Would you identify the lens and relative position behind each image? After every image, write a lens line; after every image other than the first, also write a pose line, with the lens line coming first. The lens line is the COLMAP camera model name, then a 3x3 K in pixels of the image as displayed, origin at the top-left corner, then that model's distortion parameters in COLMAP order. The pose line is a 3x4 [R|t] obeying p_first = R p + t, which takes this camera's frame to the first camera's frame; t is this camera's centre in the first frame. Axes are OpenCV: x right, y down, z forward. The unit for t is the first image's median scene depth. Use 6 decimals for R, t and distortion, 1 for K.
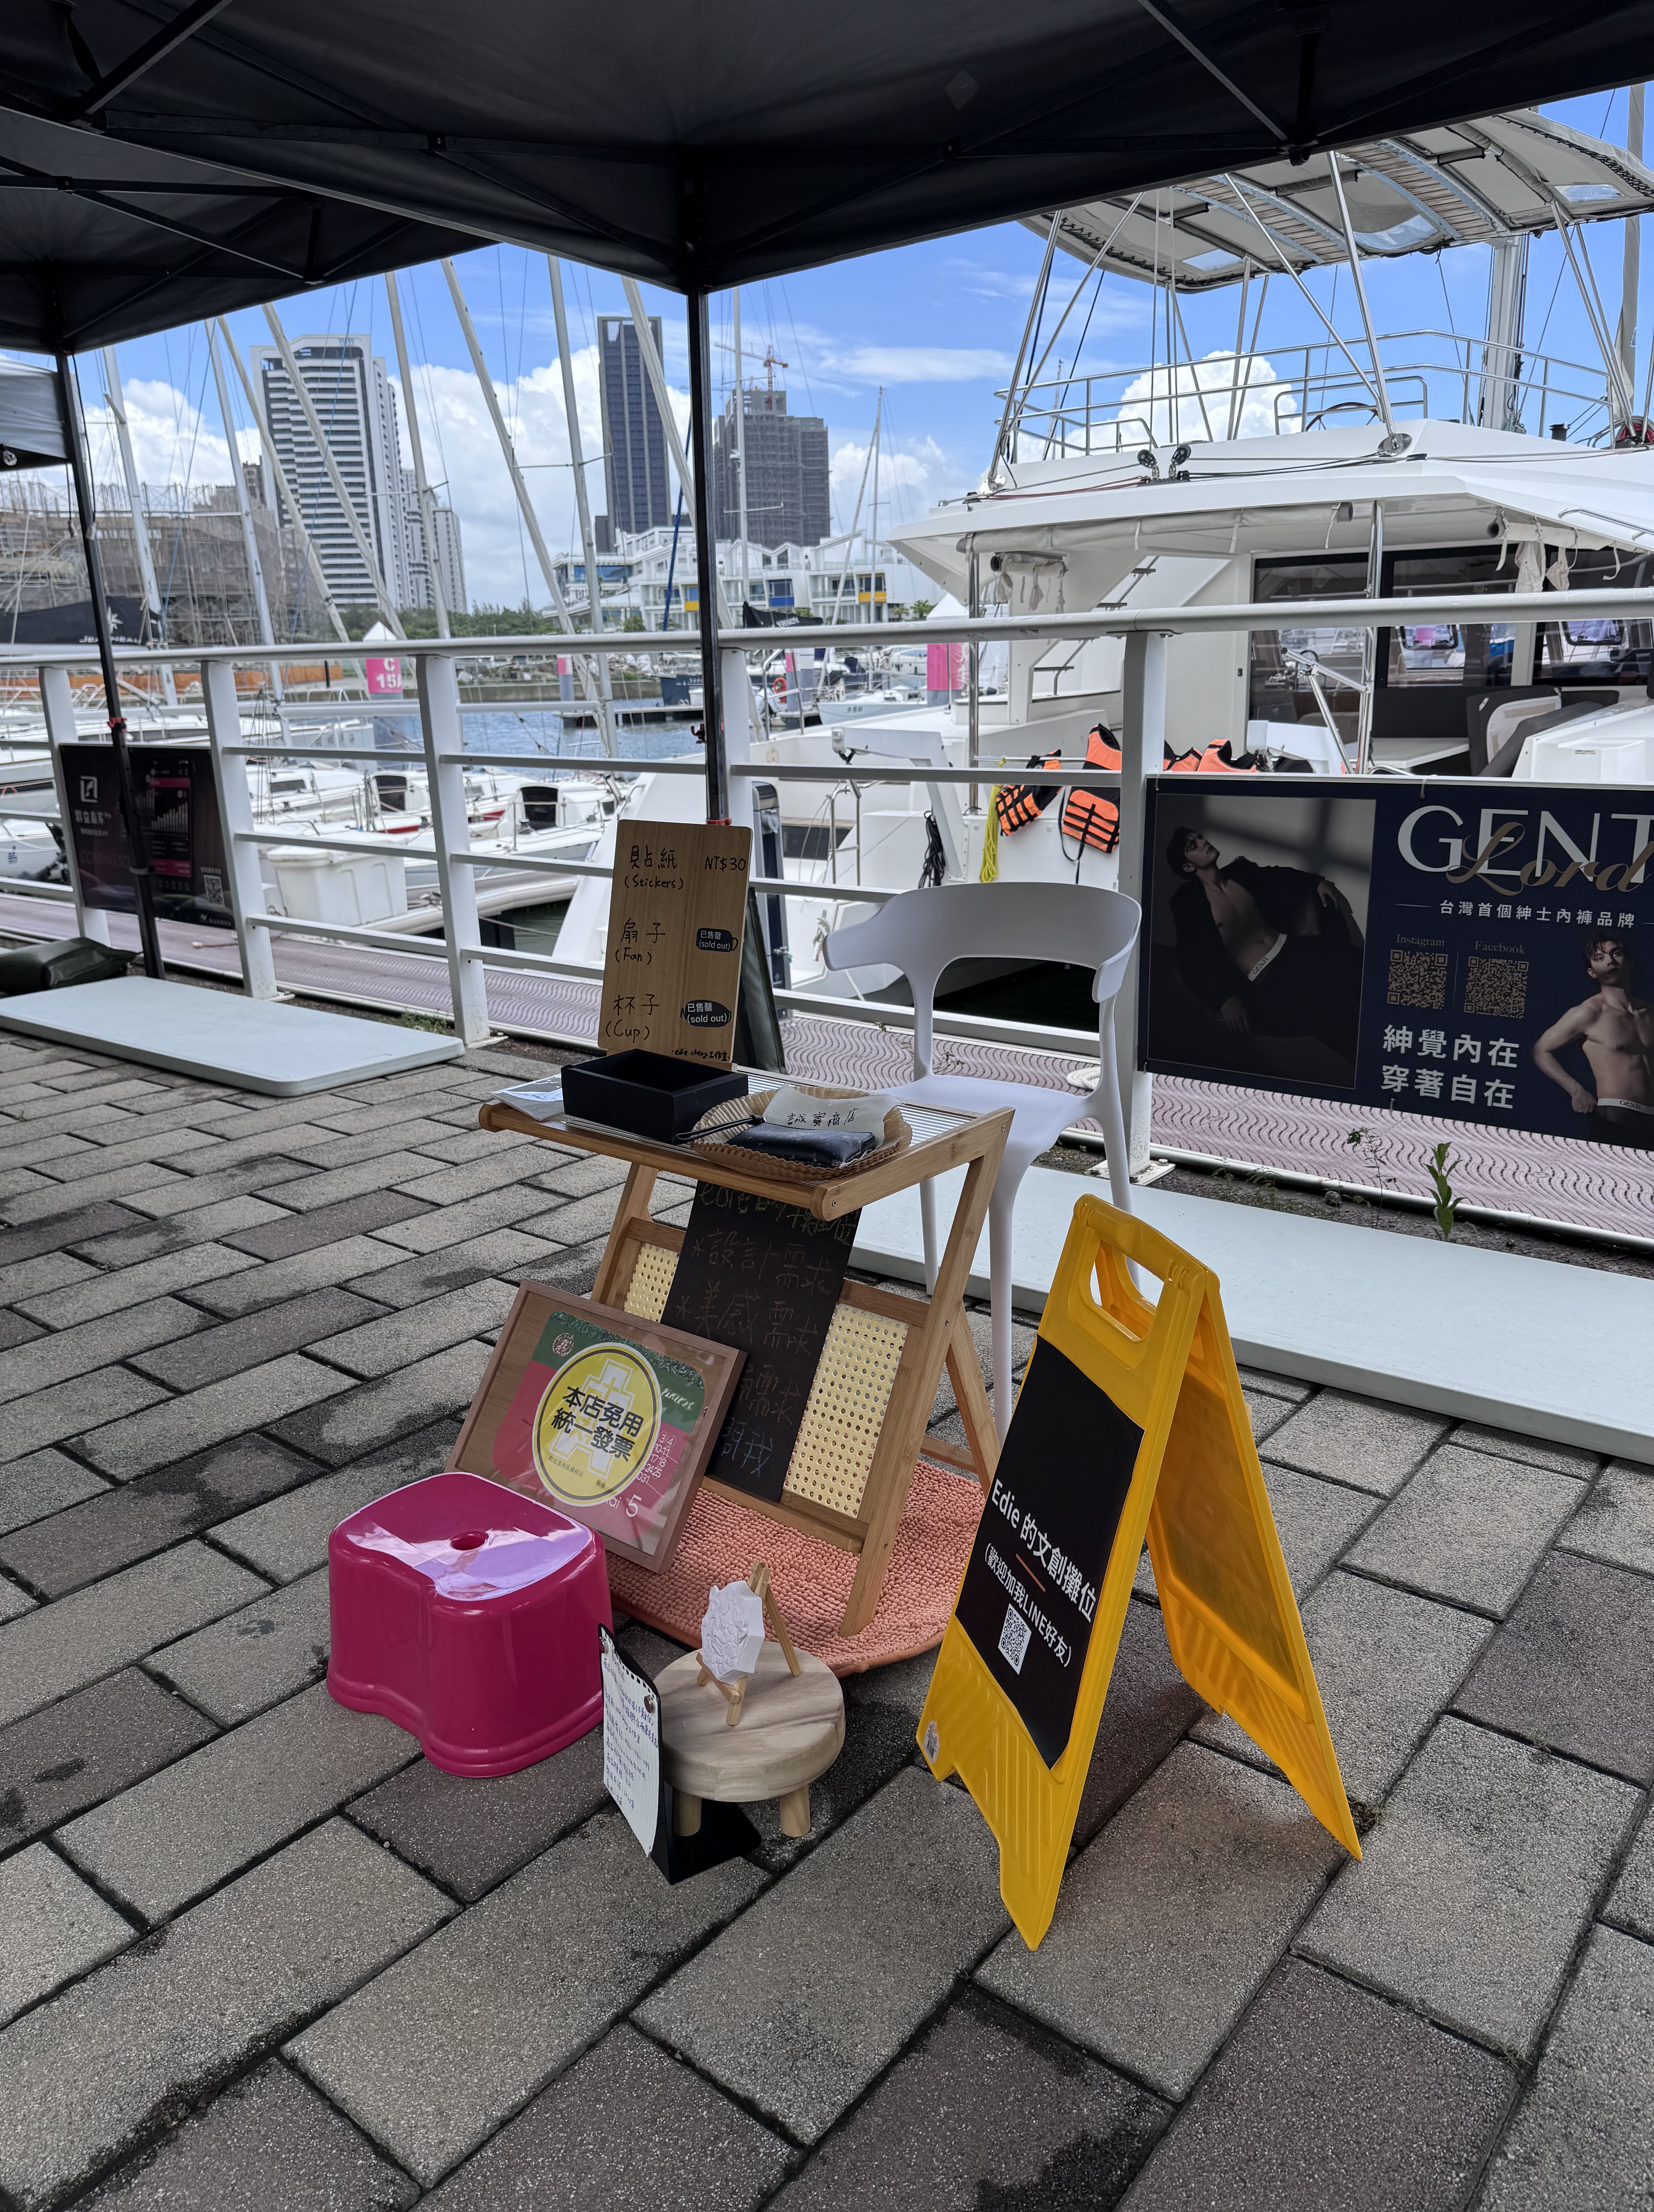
lens RADIAL K [[1556.4, 0, 802.4], [0, 1556.4, 1117.5], [0, 0, 1]] dist [0.068452, -0.095112]
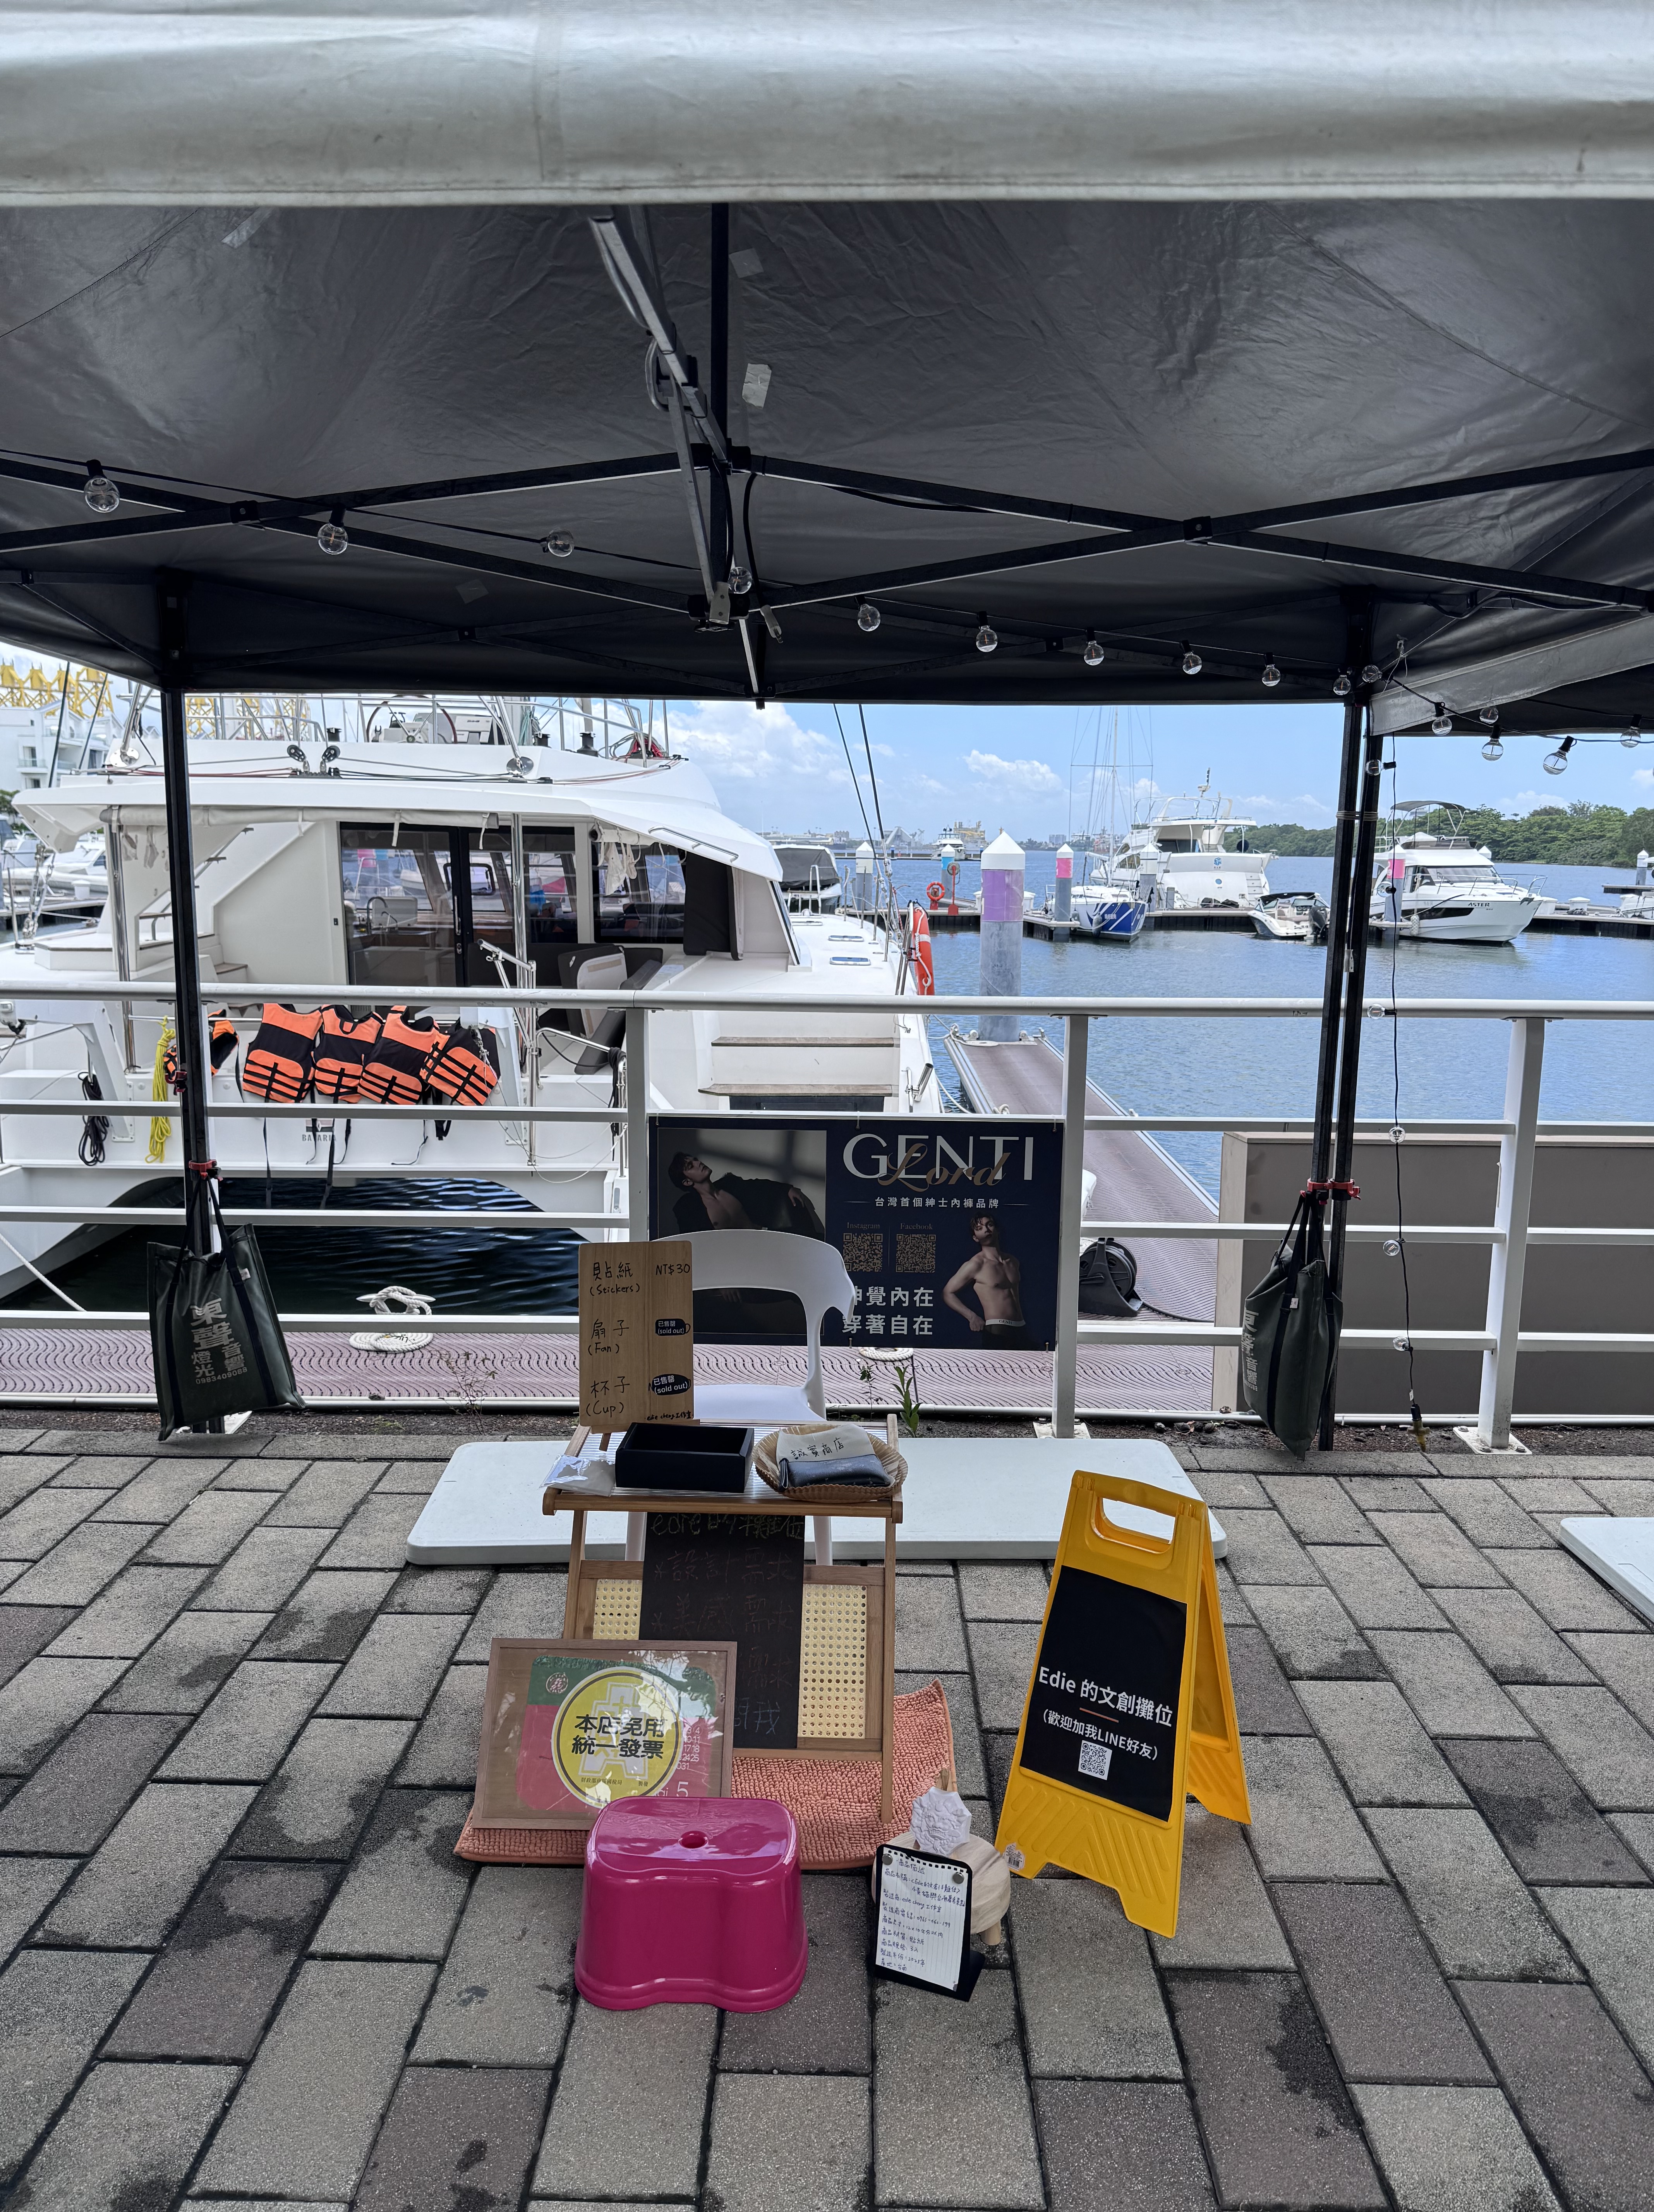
lens RADIAL K [[1556.4, 0, 813.7], [0, 1556.4, 1116.3], [0, 0, 1]] dist [0.068452, -0.095112]
pose [[0.787561, -0.070662, 0.612171, -0.506474], [0.143305, 0.987170, -0.070415, -0.120905], [-0.599342, 0.143184, 0.787584, -0.092496]]
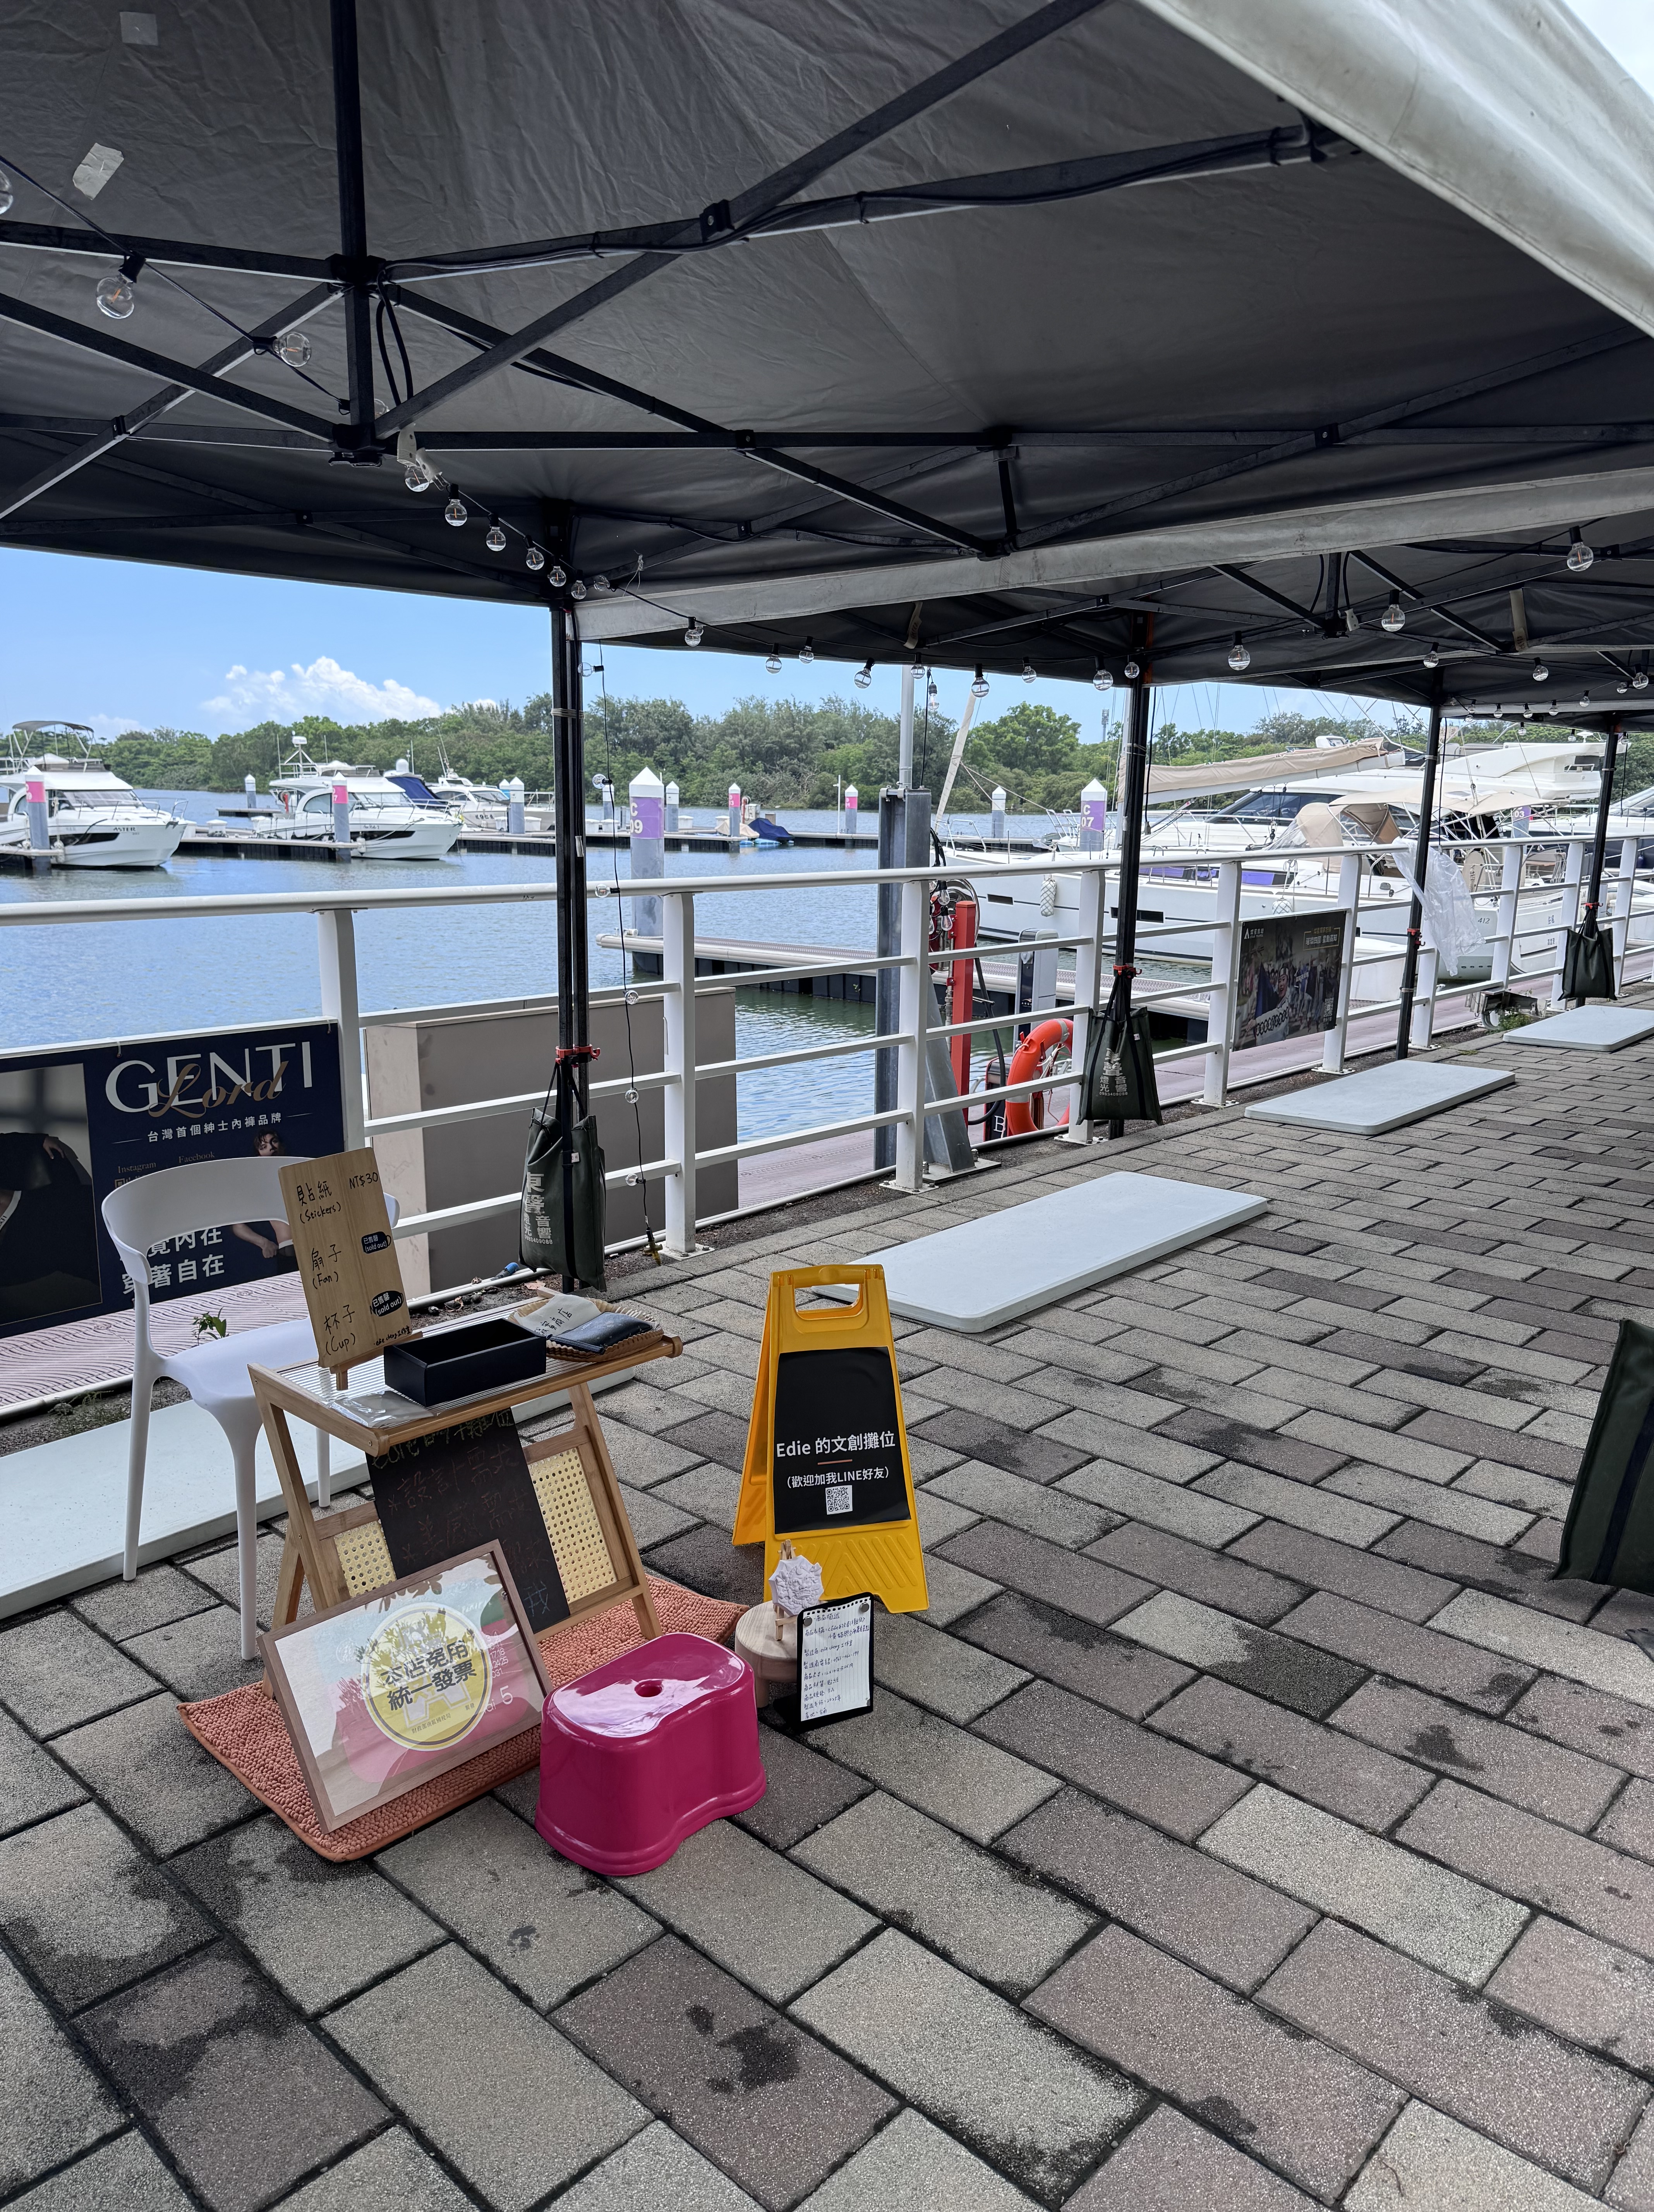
lens RADIAL K [[1556.4, 0, 831.4], [0, 1556.4, 1123.9], [0, 0, 1]] dist [0.068452, -0.095112]
pose [[0.066770, -0.184149, 0.980628, -0.807407], [0.270940, 0.949238, 0.159806, -0.200727], [-0.960278, 0.255021, 0.113274, 0.333502]]
